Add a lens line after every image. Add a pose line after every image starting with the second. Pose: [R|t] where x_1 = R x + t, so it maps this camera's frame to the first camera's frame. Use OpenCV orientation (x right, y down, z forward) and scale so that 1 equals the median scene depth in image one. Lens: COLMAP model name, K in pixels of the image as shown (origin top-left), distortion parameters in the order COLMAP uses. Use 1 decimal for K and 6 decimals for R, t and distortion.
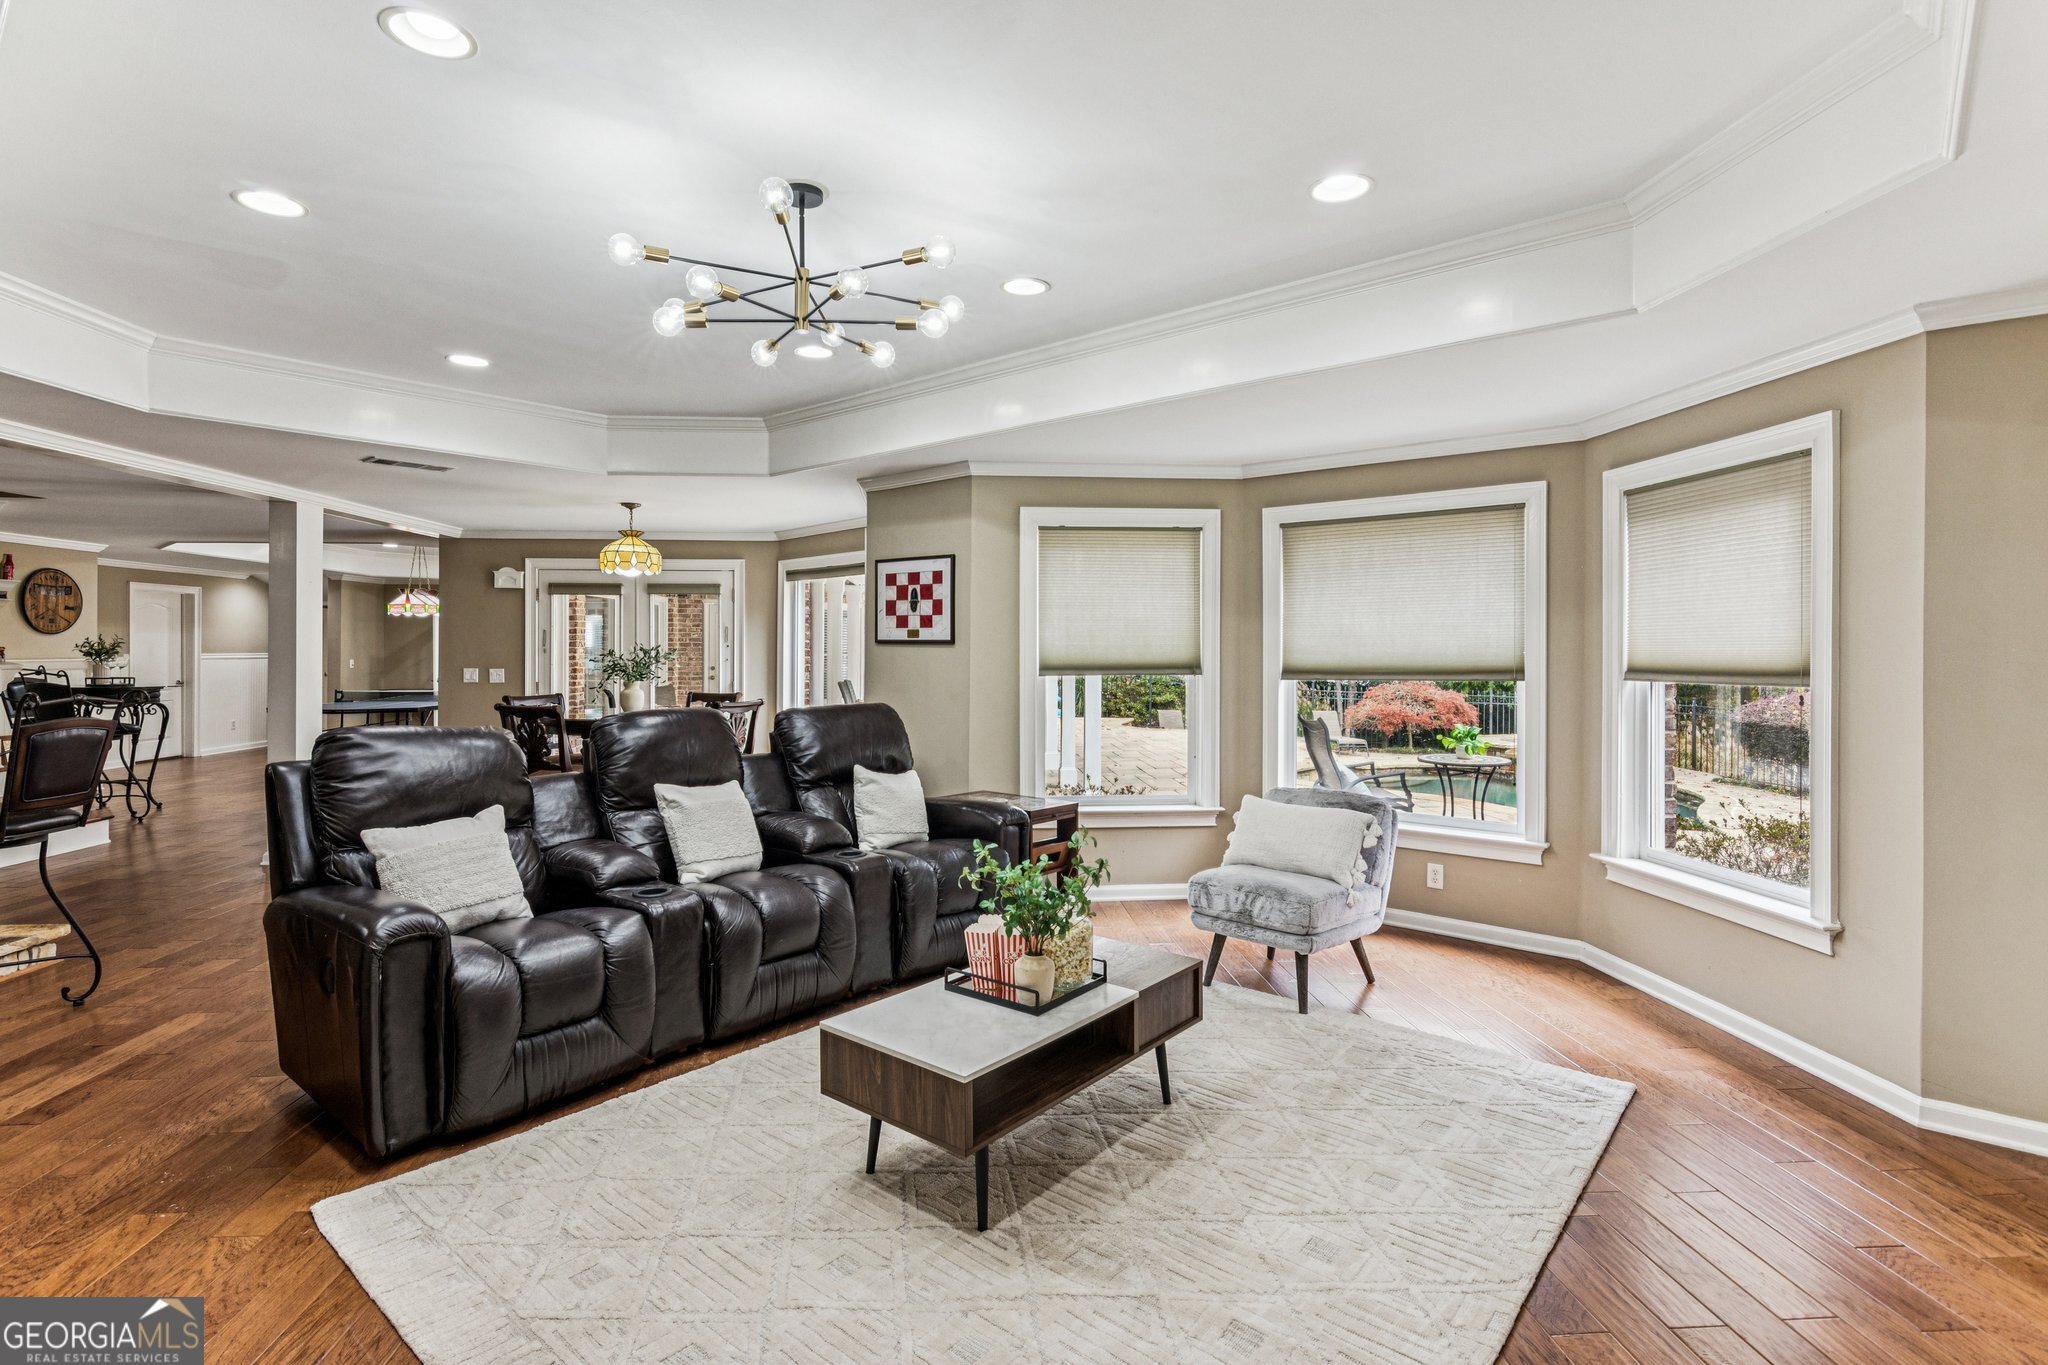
lens RADIAL K [[995.5, 0, 1028.1], [0, 995.5, 655.2], [0, 0, 1]] dist [0.000471, 0.000450]
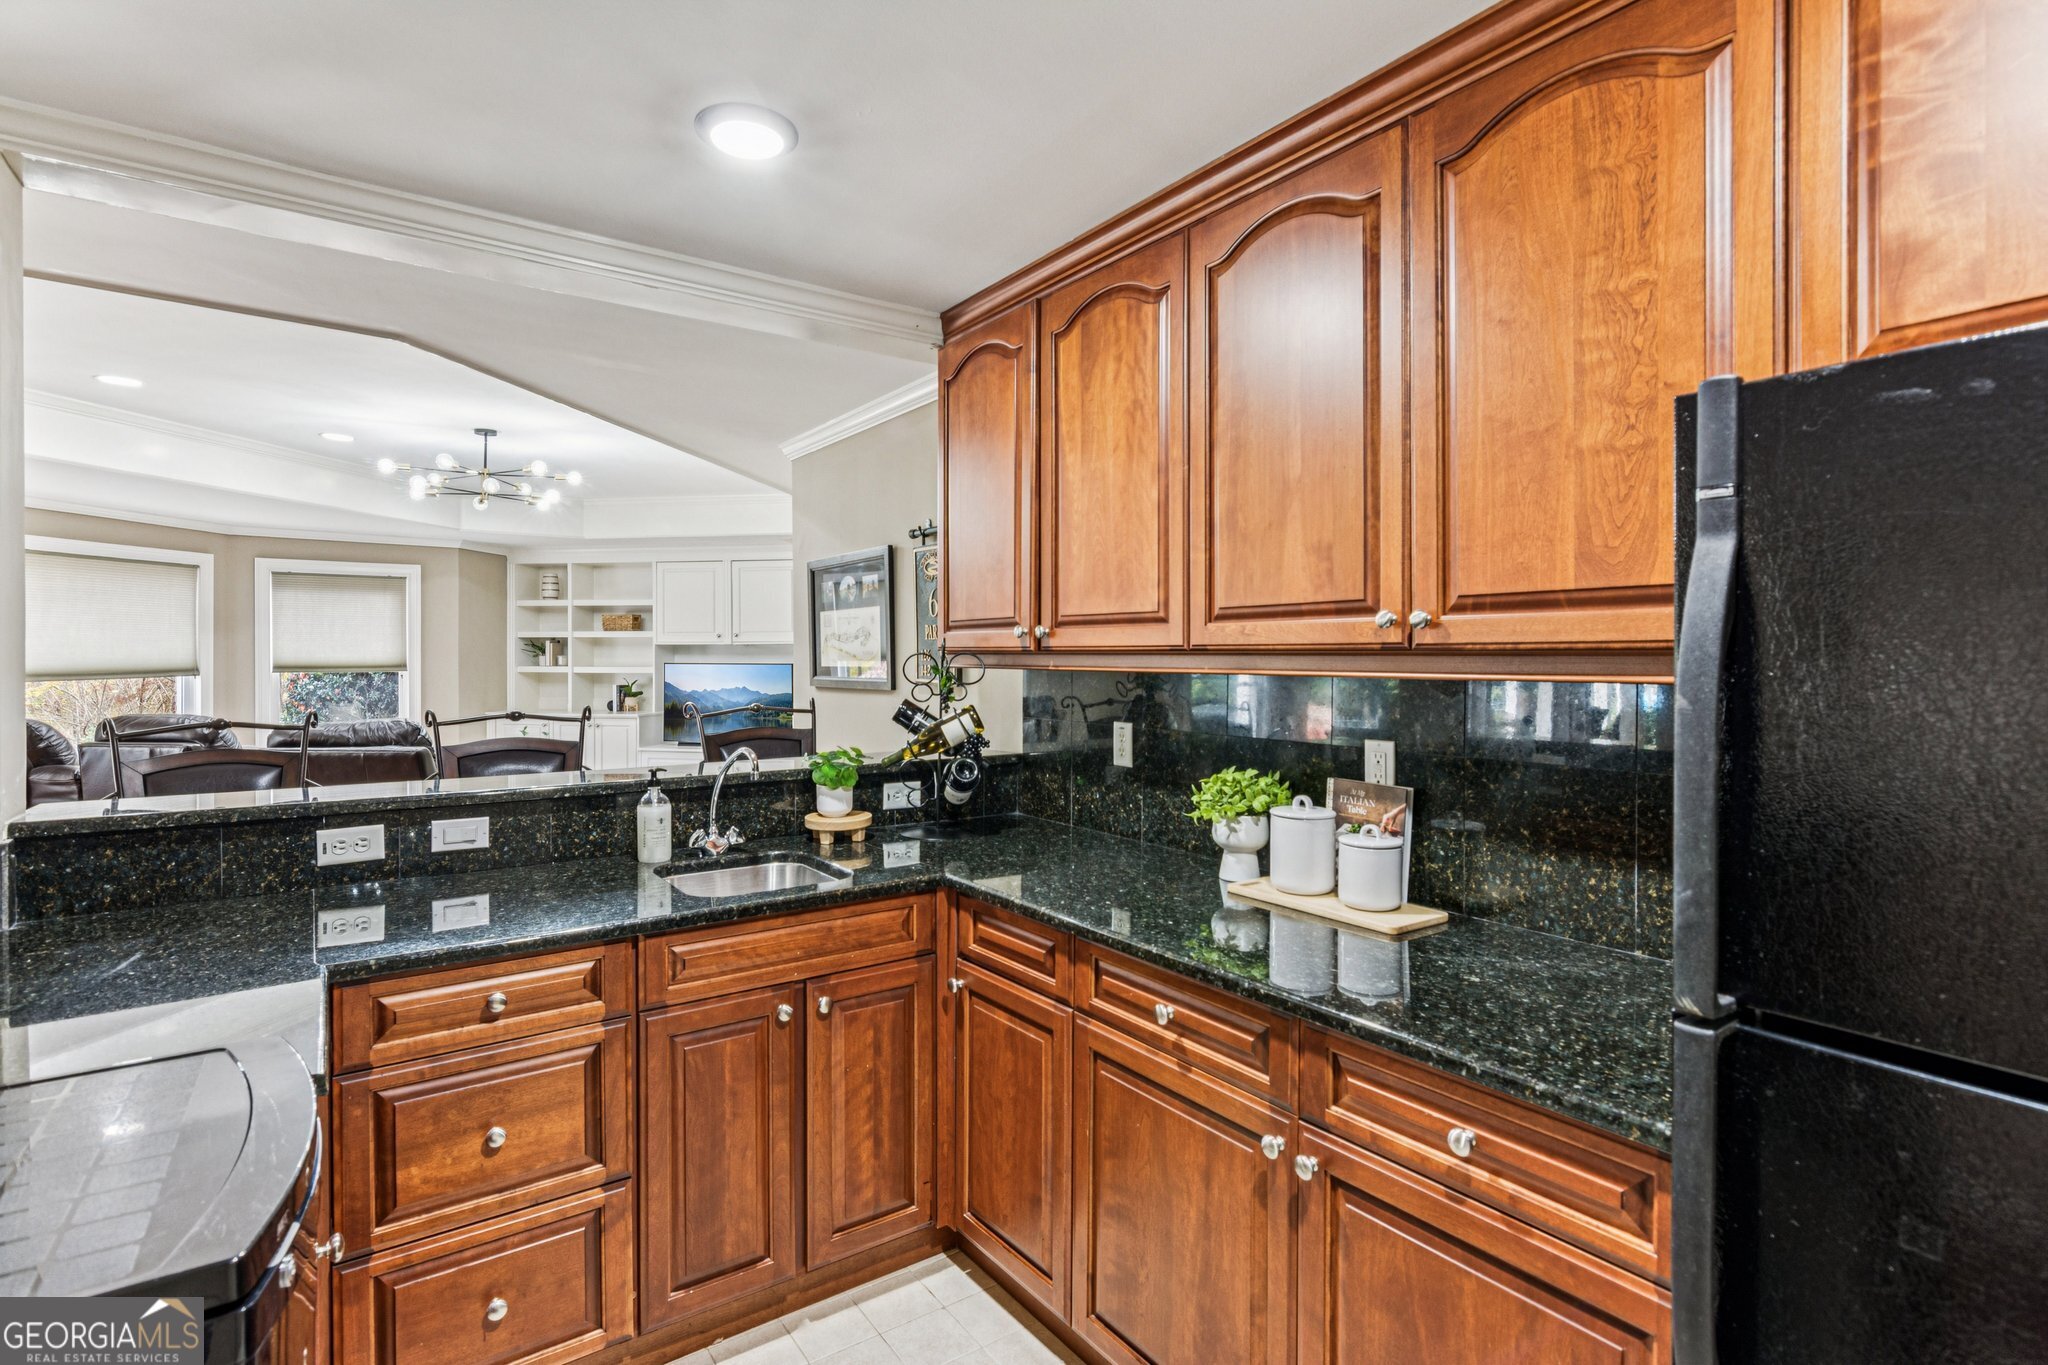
lens RADIAL K [[995.5, 0, 1011.4], [0, 995.5, 666.3], [0, 0, 1]] dist [0.000471, 0.000450]
pose [[-0.495398, -0.011265, 0.868593, -1.643826], [0.000793, 0.999910, 0.013420, -0.010106], [-0.868666, 0.007337, -0.495345, 0.687269]]
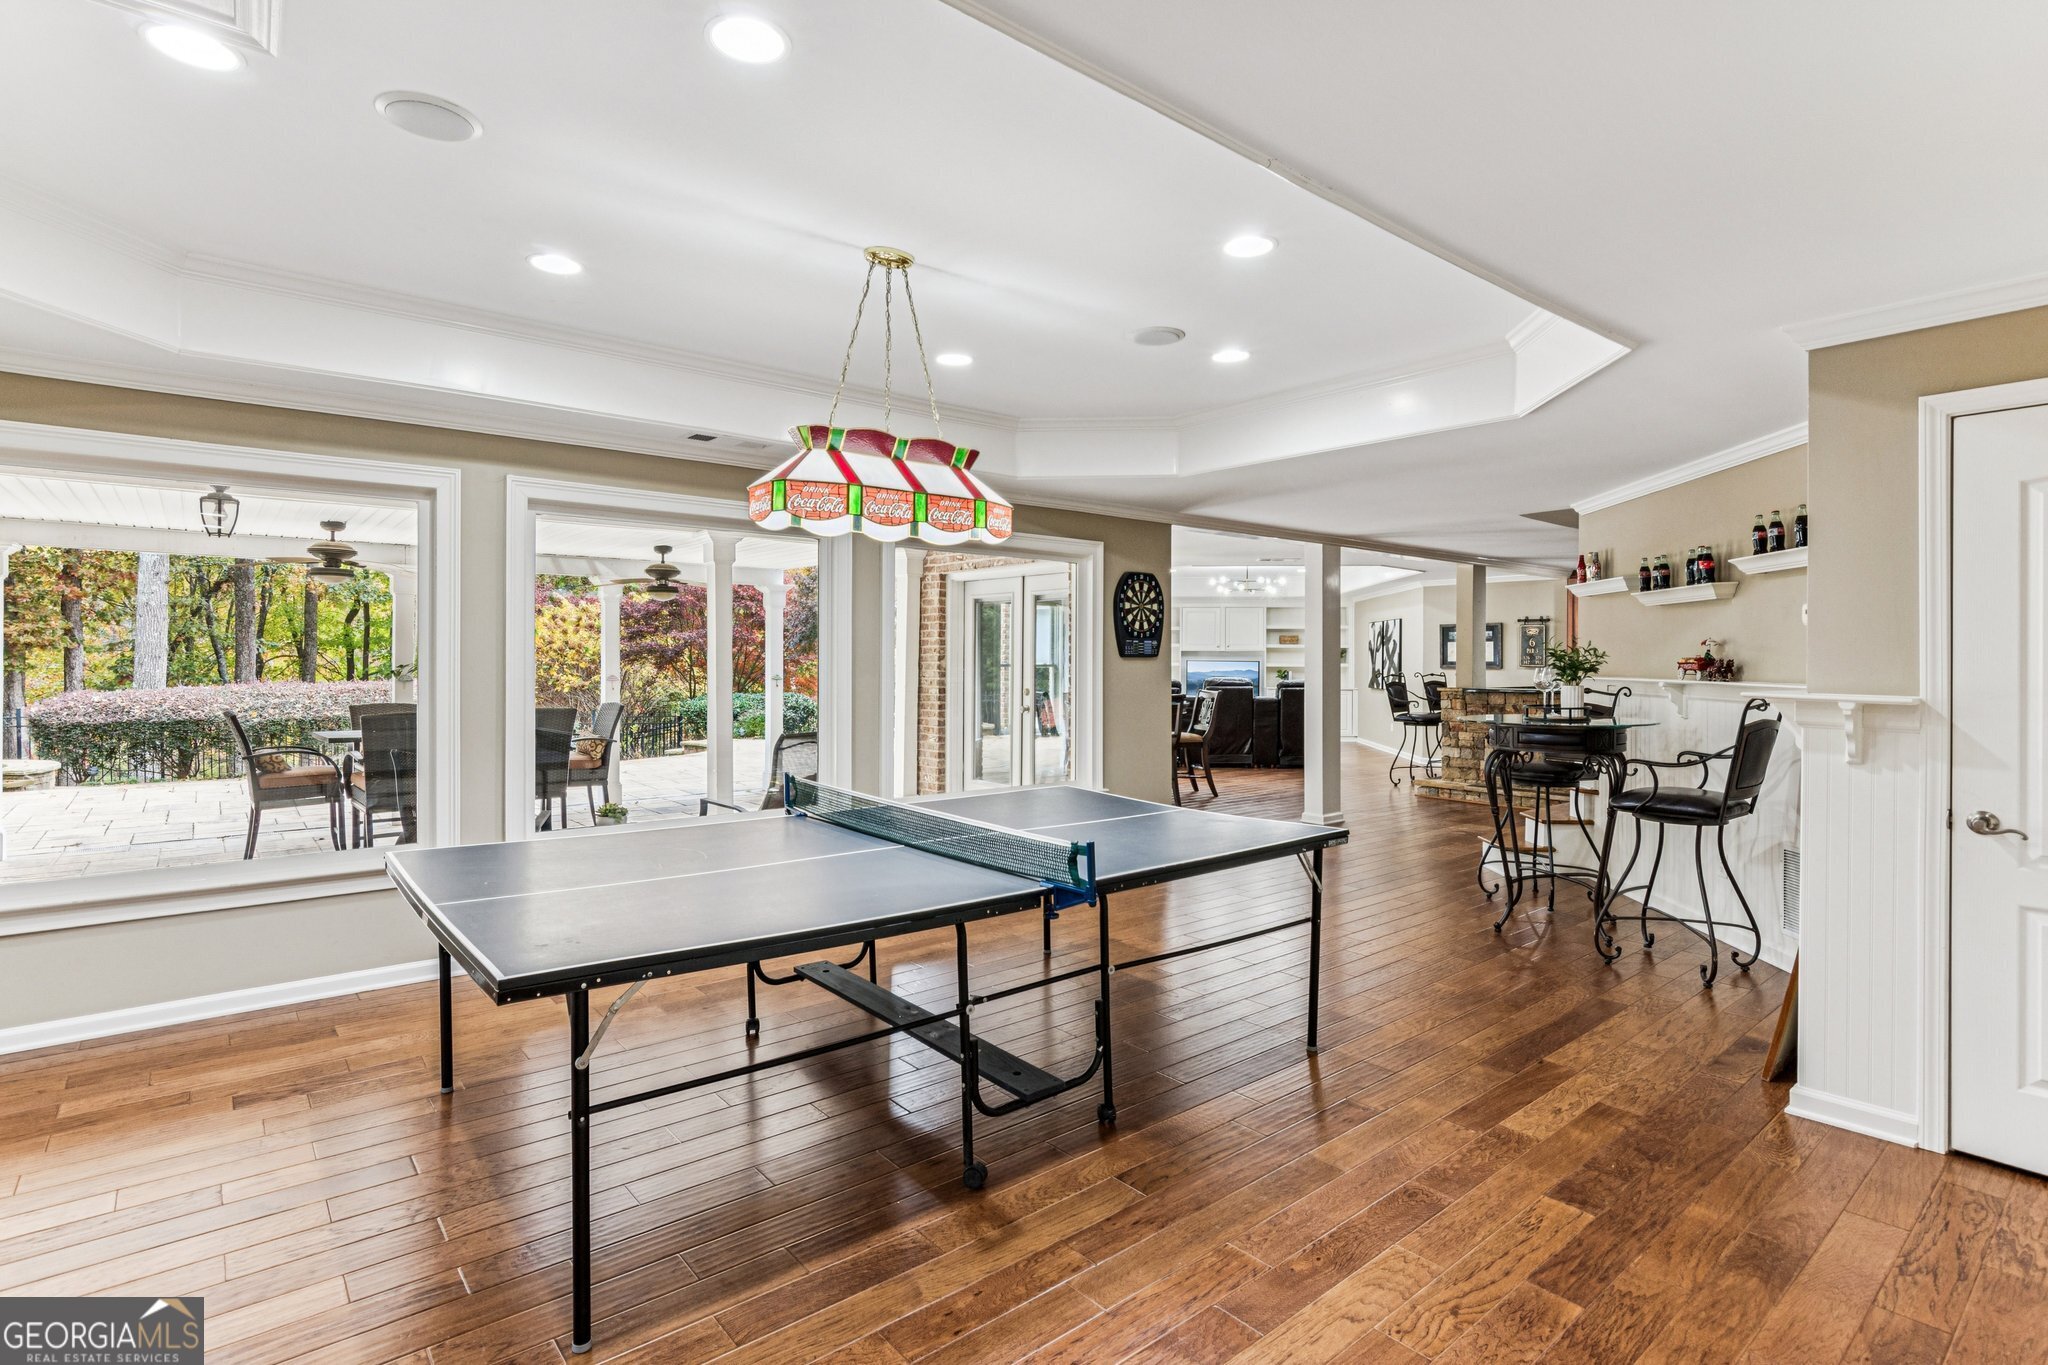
lens RADIAL K [[995.5, 0, 1022.3], [0, 995.5, 663.3], [0, 0, 1]] dist [0.000471, 0.000450]
pose [[-0.570093, -0.010032, 0.821519, -2.355405], [-0.004634, 0.999949, 0.008996, -0.010634], [-0.821567, 0.001322, -0.570110, 3.070455]]
